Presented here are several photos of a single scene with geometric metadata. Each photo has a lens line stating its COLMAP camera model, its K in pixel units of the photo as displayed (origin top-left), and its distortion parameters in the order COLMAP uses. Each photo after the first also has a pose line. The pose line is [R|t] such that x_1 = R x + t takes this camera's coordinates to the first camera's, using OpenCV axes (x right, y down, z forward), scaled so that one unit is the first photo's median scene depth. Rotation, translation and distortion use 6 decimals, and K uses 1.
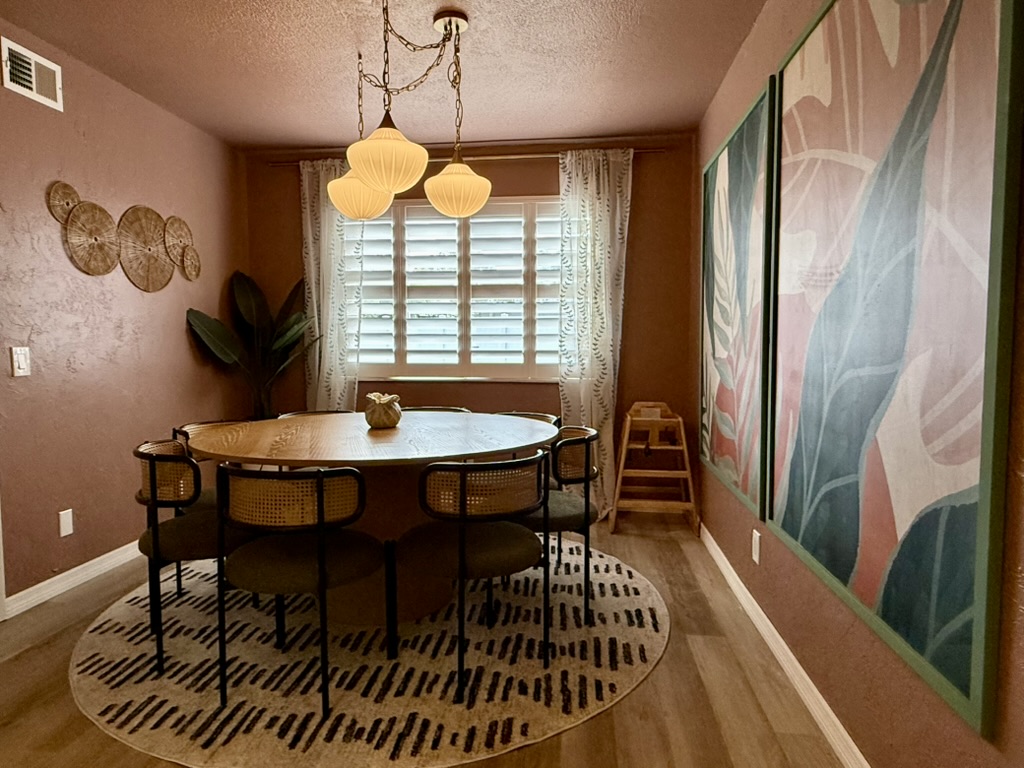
lens RADIAL K [[632.2, 0, 505.1], [0, 632.2, 384.5], [0, 0, 1]] dist [-0.007438, -0.000844]
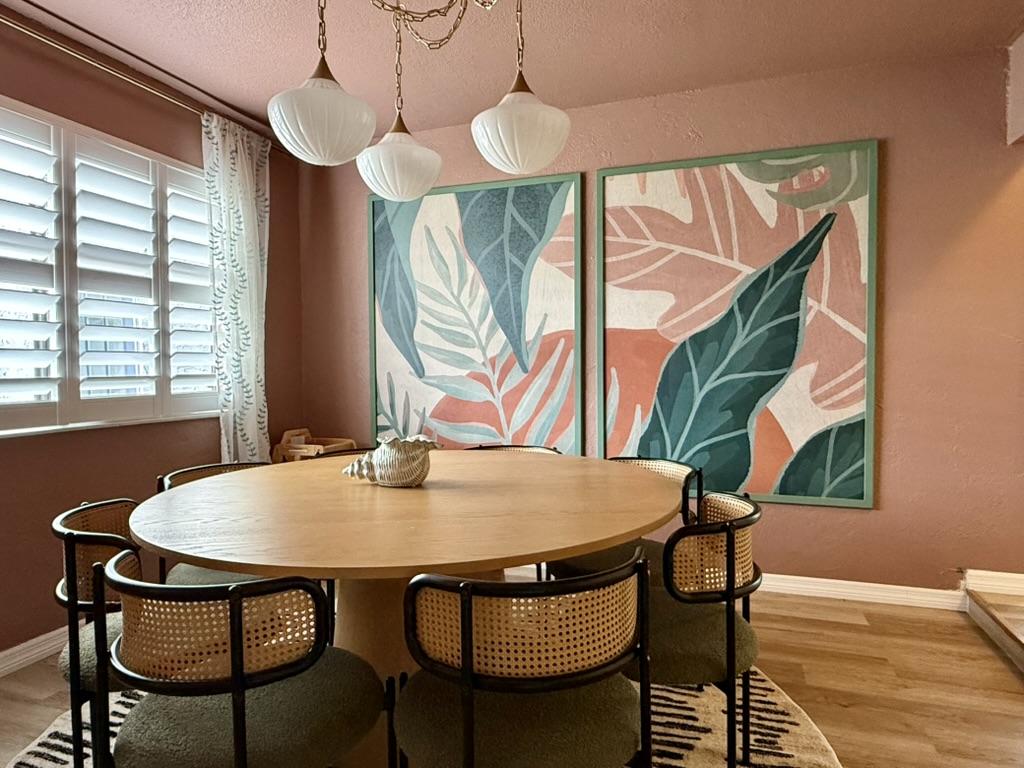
lens RADIAL K [[632.2, 0, 502.5], [0, 632.2, 384.7], [0, 0, 1]] dist [-0.007438, -0.000844]
pose [[0.222541, -0.031811, 0.974404, -0.557385], [0.070604, 0.997369, 0.016436, -0.029247], [-0.972363, 0.065139, 0.224202, 0.493424]]
